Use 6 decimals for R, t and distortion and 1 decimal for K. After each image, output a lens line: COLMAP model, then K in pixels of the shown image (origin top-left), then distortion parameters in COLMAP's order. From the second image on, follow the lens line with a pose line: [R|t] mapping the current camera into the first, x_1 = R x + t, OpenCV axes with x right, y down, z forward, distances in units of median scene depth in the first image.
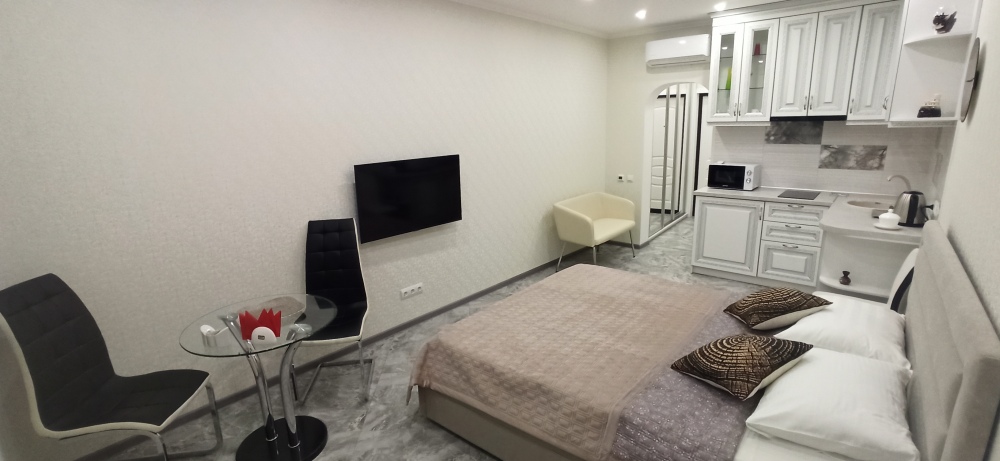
lens RADIAL K [[453.2, 0, 509.4], [0, 453.2, 228.7], [0, 0, 1]] dist [-0.016592, 0.001681]
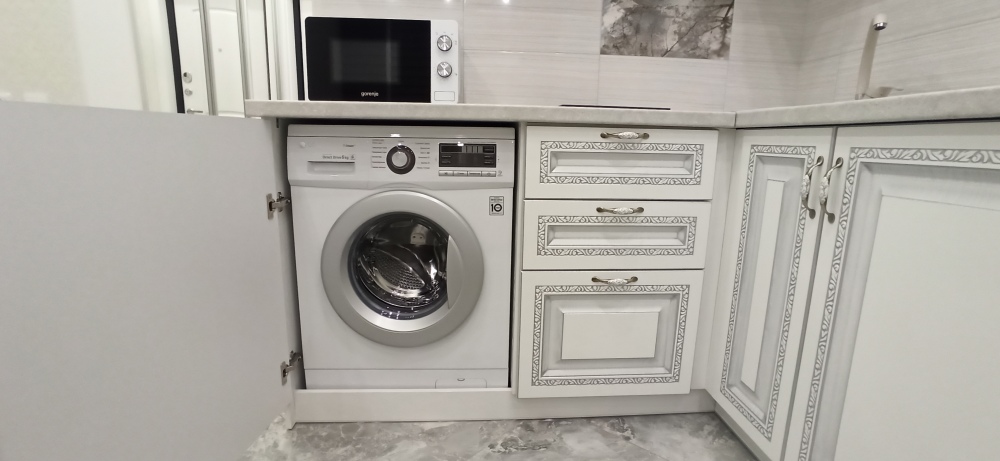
lens RADIAL K [[453.2, 0, 501.2], [0, 453.2, 226.9], [0, 0, 1]] dist [-0.016592, 0.001681]
pose [[0.727508, -0.094734, 0.679528, 0.368319], [0.124206, 0.992242, 0.005354, -0.004607], [-0.674763, 0.080507, 0.733630, 0.812832]]
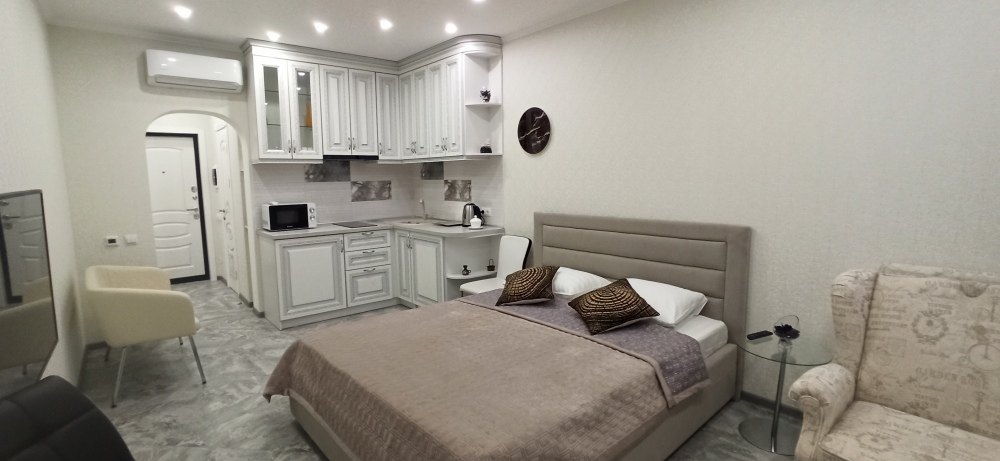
lens RADIAL K [[453.2, 0, 503.0], [0, 453.2, 227.6], [0, 0, 1]] dist [-0.016592, 0.001681]
pose [[0.170570, -0.095350, 0.980721, -0.393249], [0.236207, 0.970243, 0.053249, -0.042112], [-0.956615, 0.222570, 0.188017, 0.441001]]
